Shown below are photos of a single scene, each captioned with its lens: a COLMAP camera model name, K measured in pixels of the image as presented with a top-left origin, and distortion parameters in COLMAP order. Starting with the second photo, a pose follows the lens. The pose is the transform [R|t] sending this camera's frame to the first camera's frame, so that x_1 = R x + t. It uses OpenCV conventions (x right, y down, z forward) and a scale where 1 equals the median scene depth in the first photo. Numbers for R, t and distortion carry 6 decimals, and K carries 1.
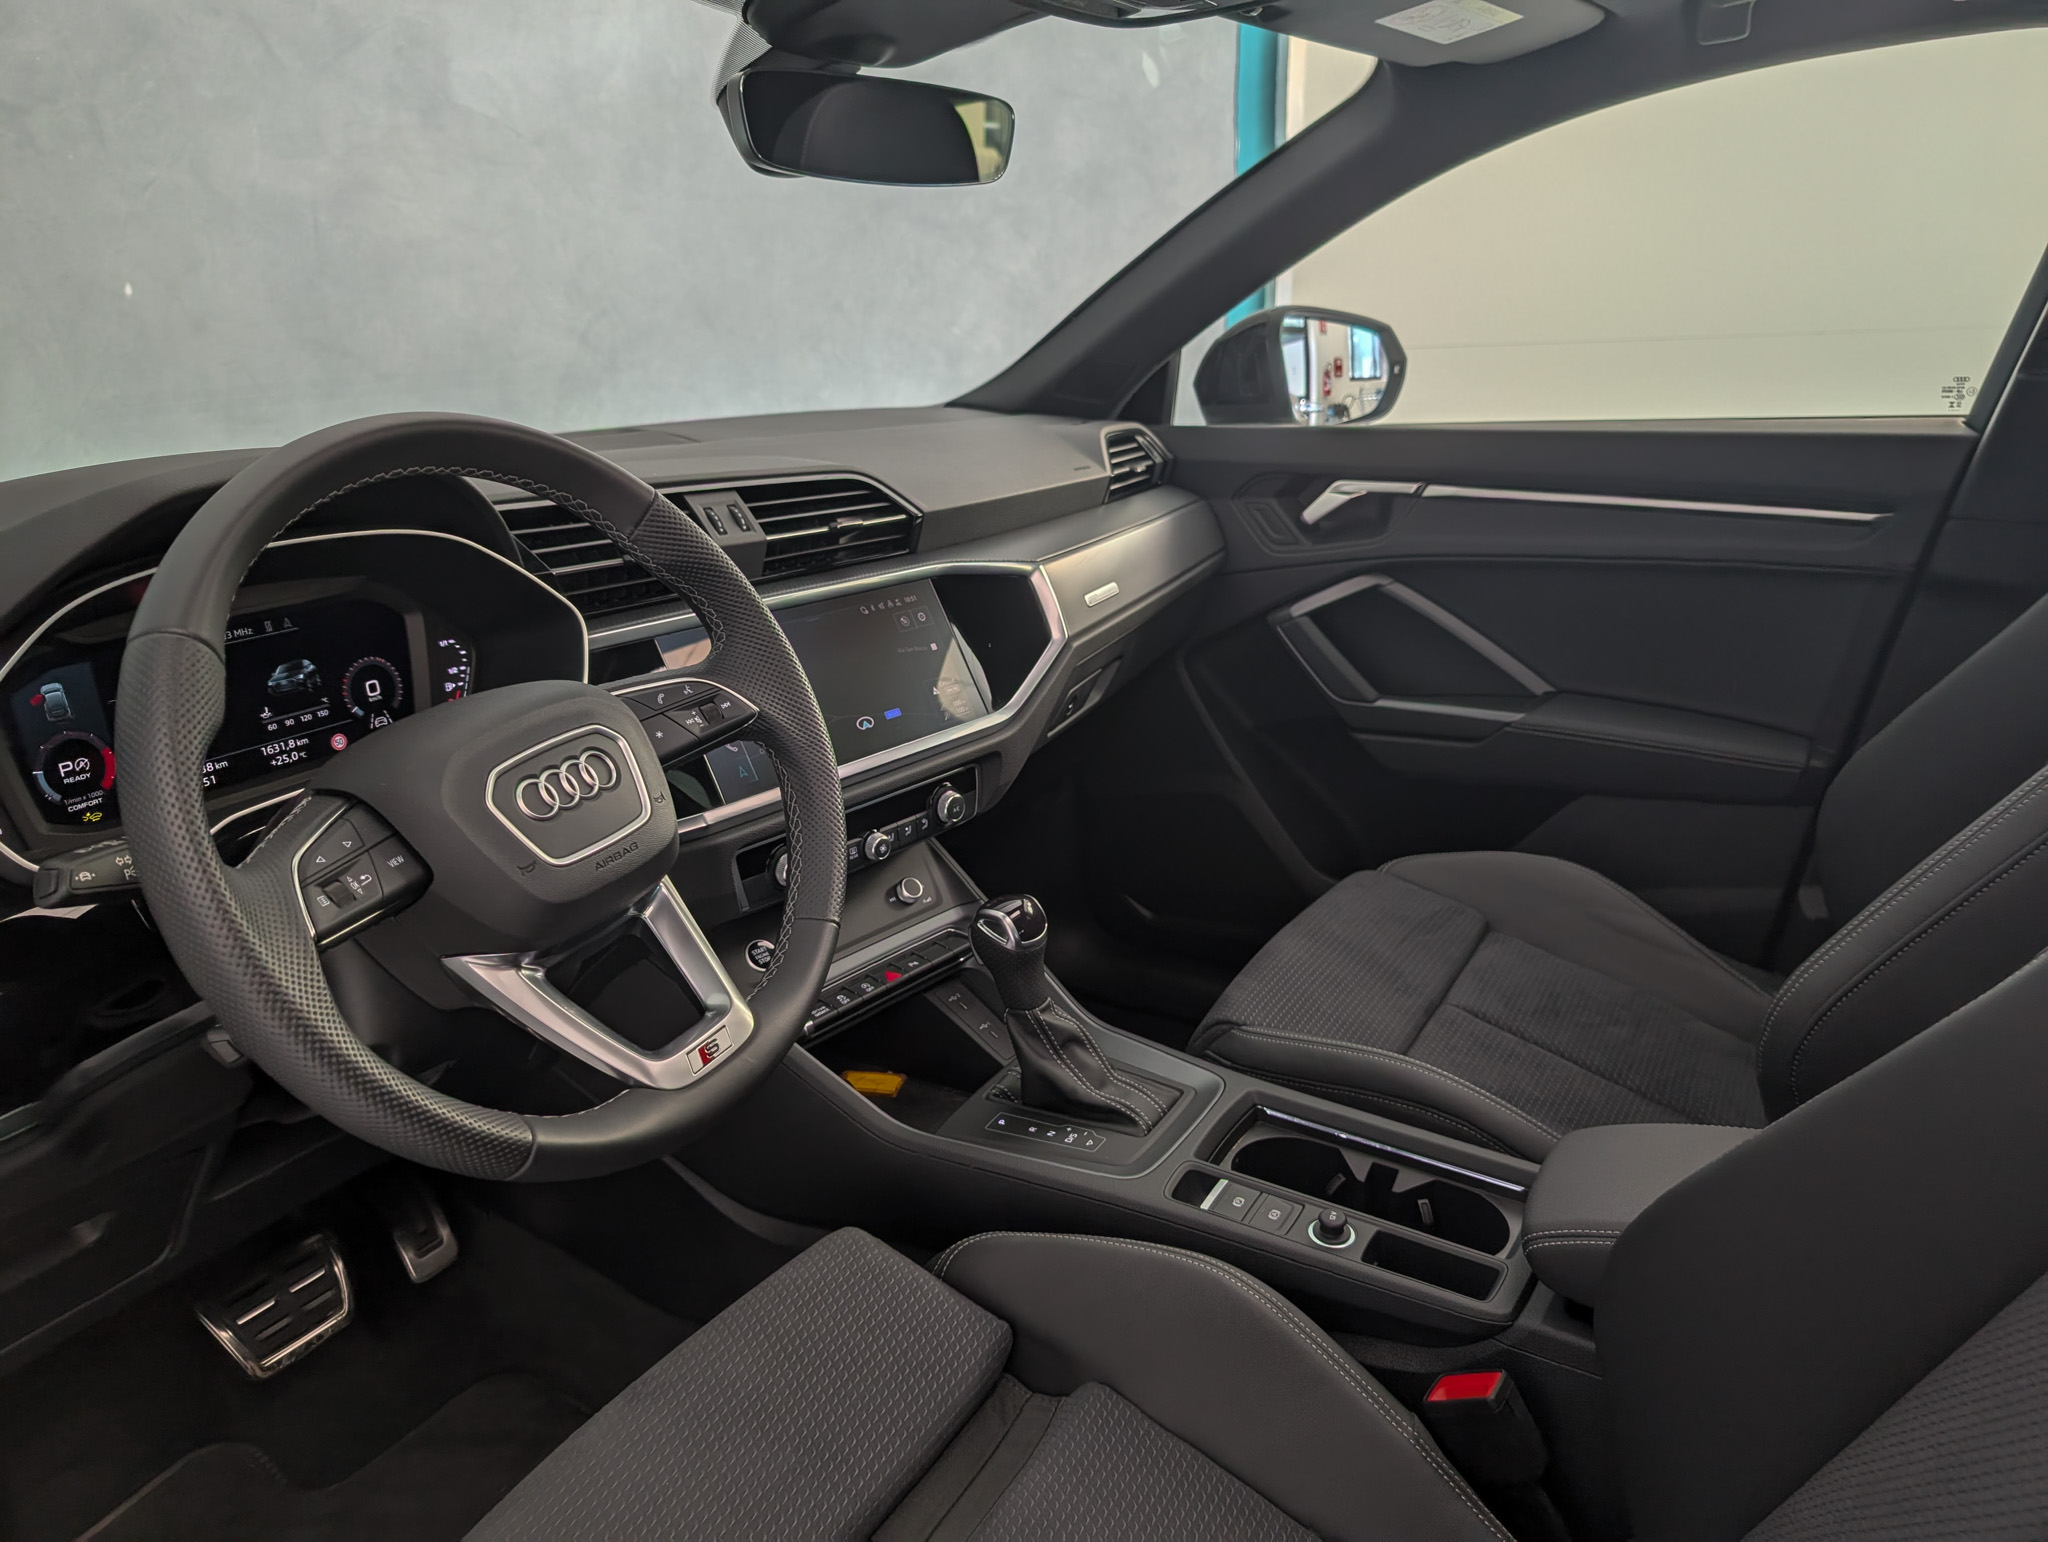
lens RADIAL K [[1464.9, 0, 1024.2], [0, 1464.9, 816.3], [0, 0, 1]] dist [0.000485, -0.004081]
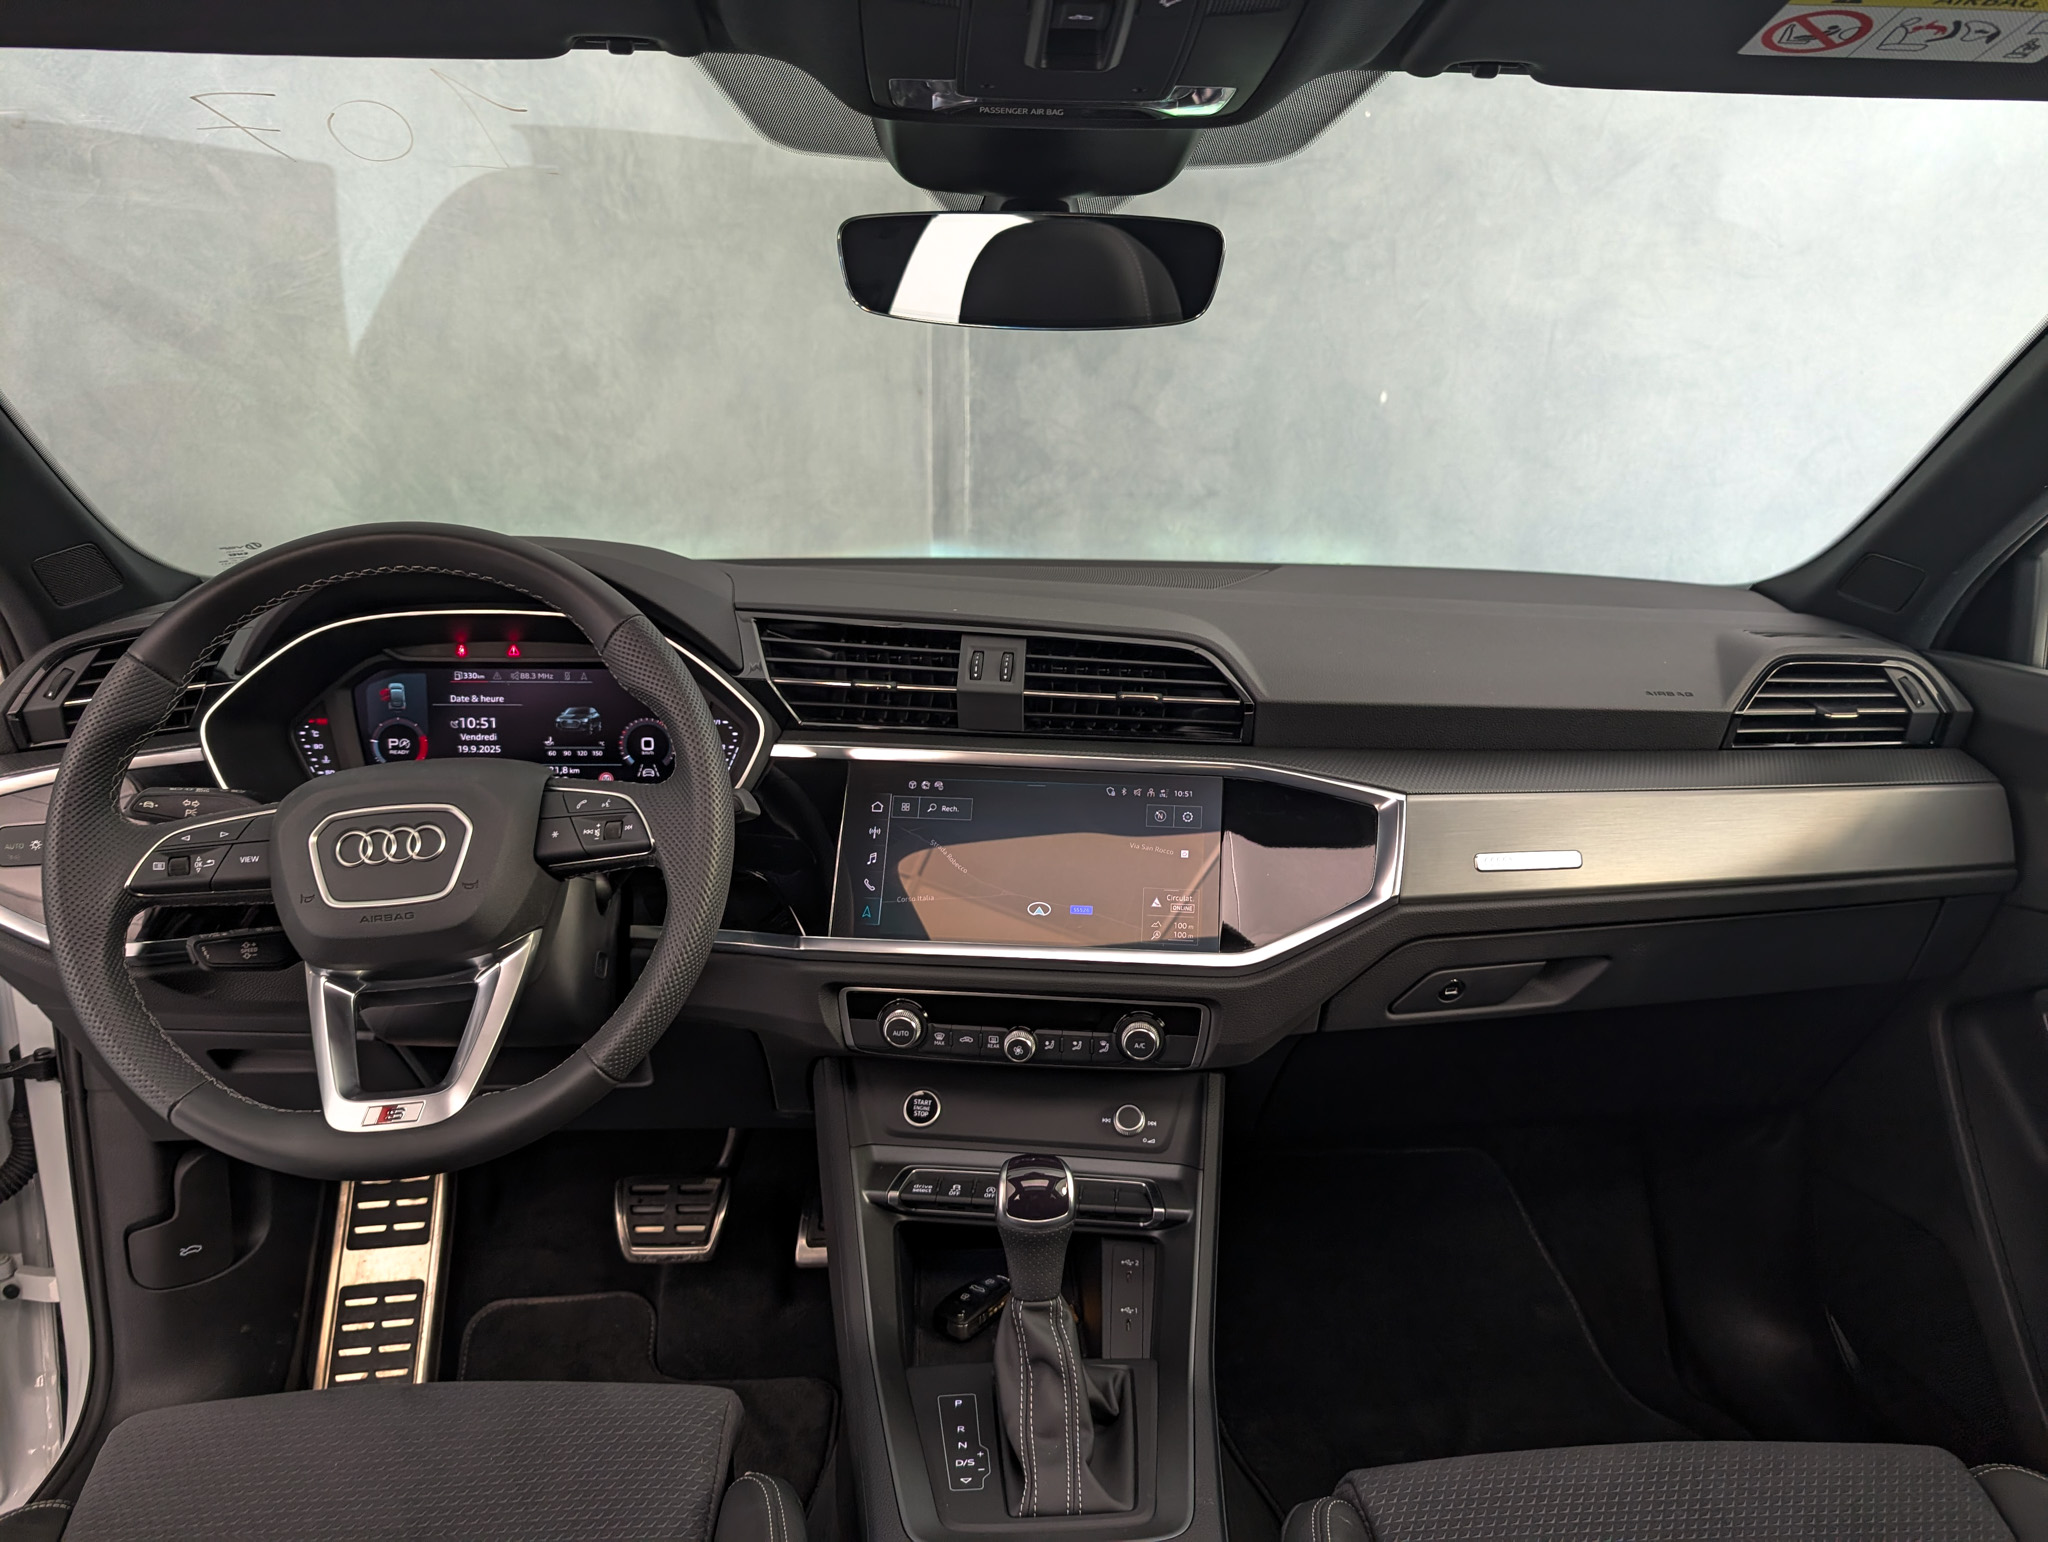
lens RADIAL K [[1464.9, 0, 1024.2], [0, 1464.9, 816.3], [0, 0, 1]] dist [0.000485, -0.004081]
pose [[0.571513, 0.255633, -0.779759, 0.561081], [-0.305074, 0.948319, 0.087294, -0.191228], [0.761776, 0.187995, 0.619964, 0.423900]]
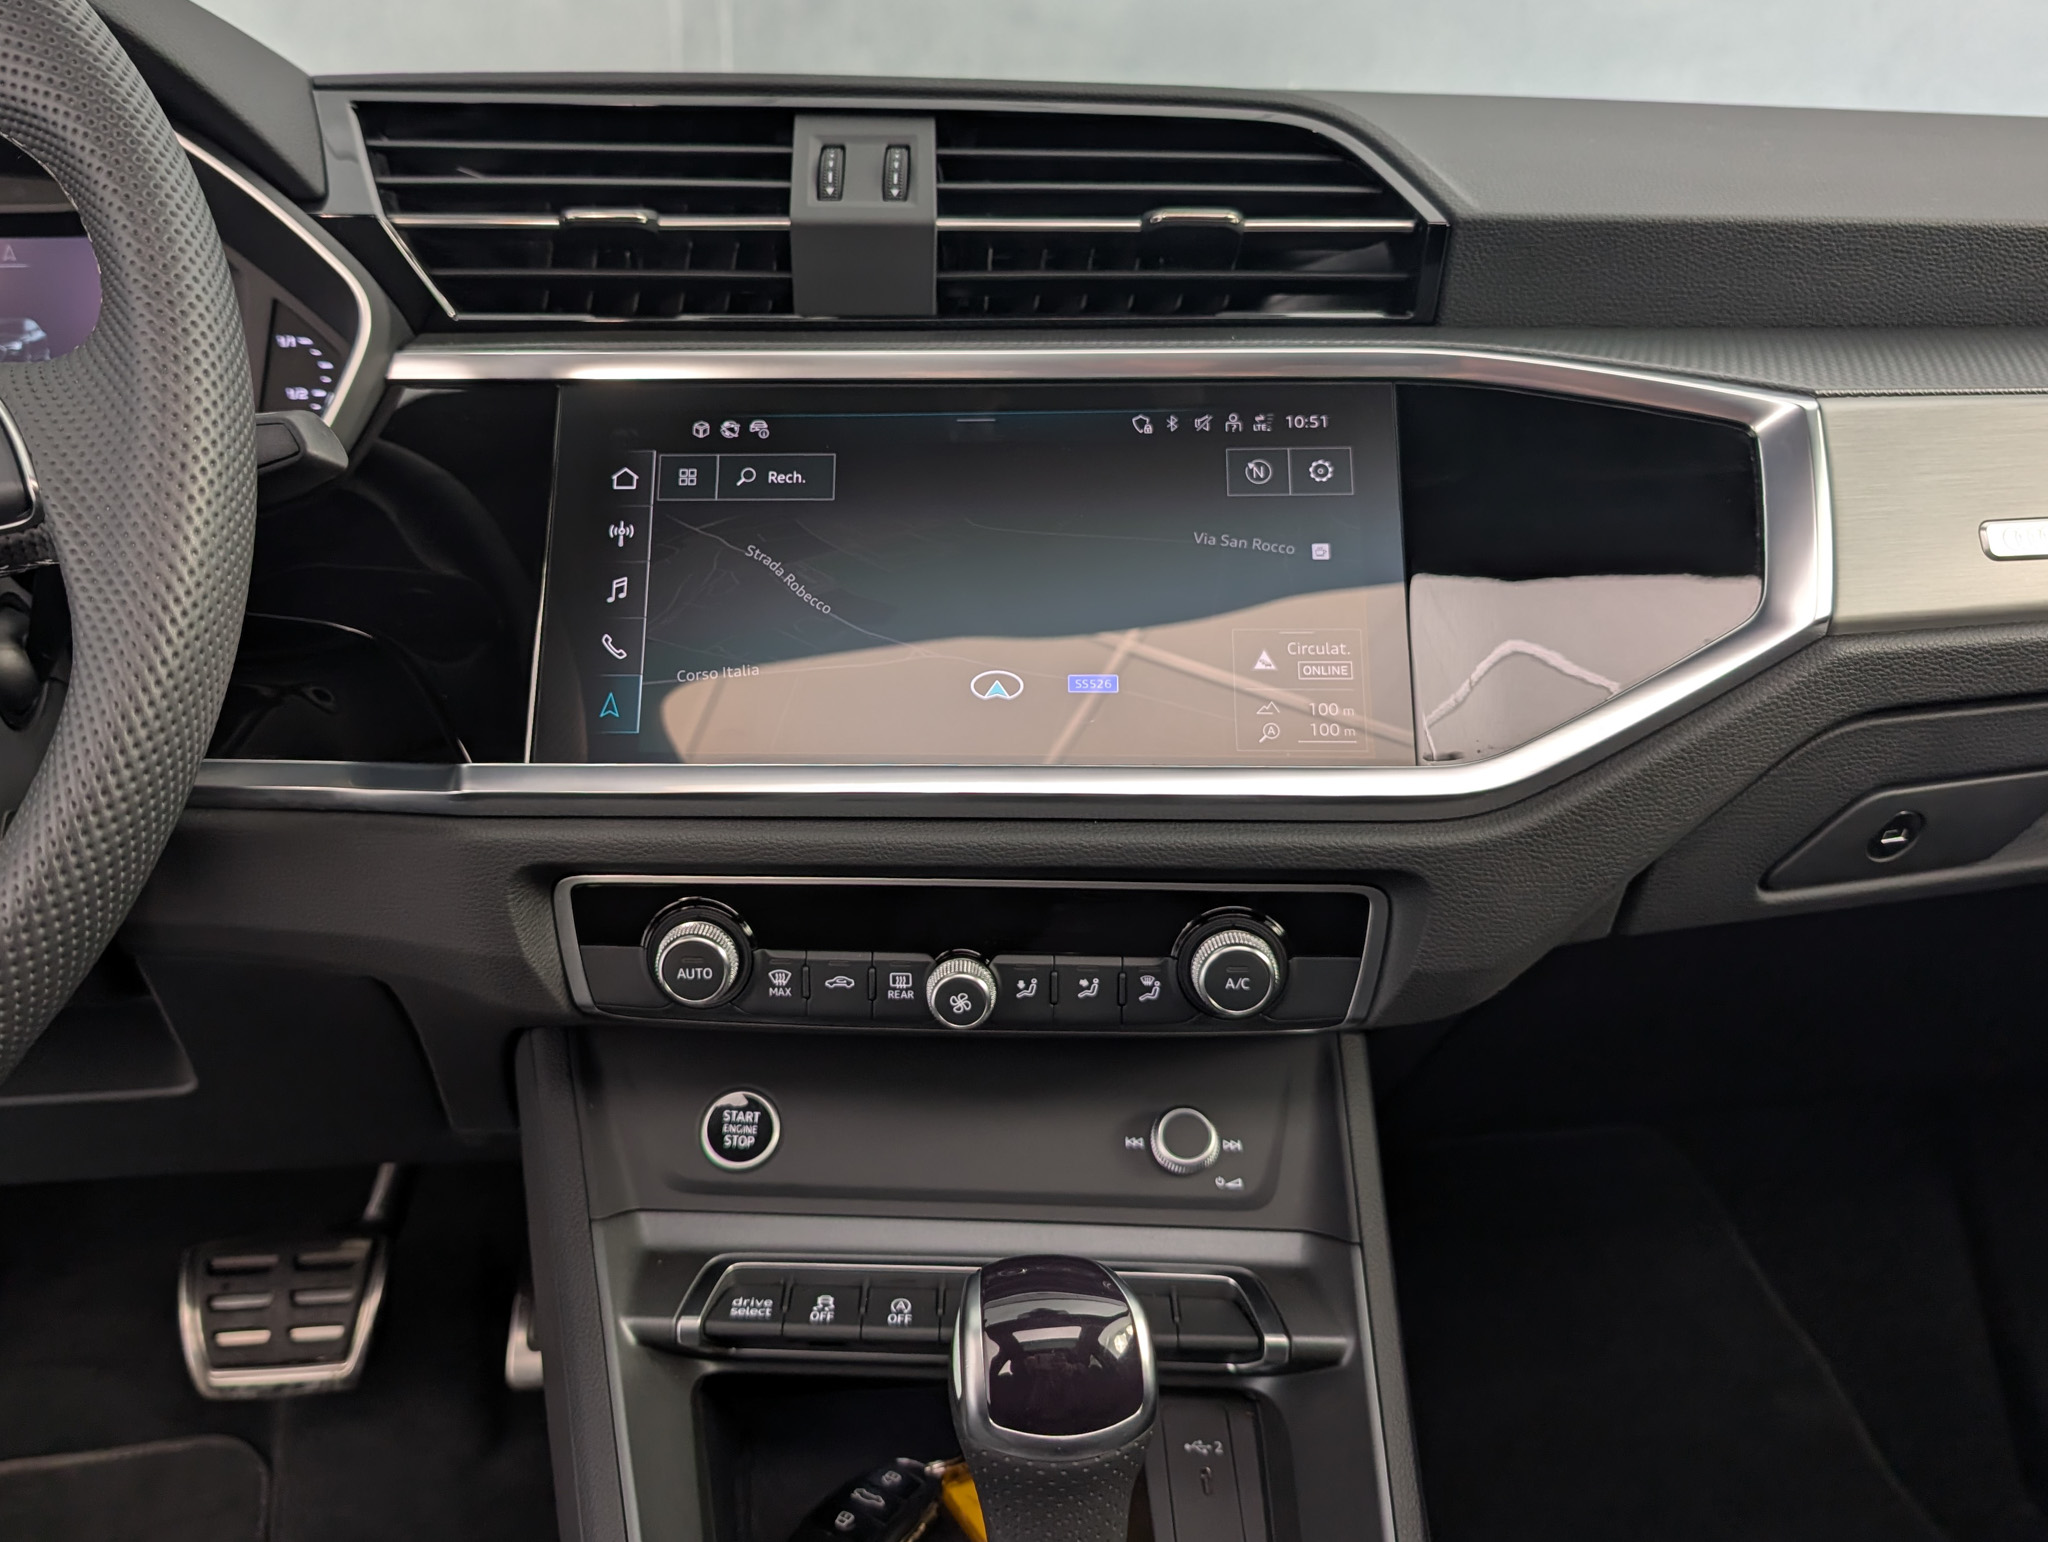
lens RADIAL K [[1747.5, 0, 844.3], [0, 1747.5, 682.4], [0, 0, 1]] dist [0.008909, -0.012103]
pose [[0.598065, 0.227896, -0.768363, 0.227783], [-0.275436, 0.958769, 0.069981, -0.085530], [0.752631, 0.169781, 0.636176, 0.659137]]
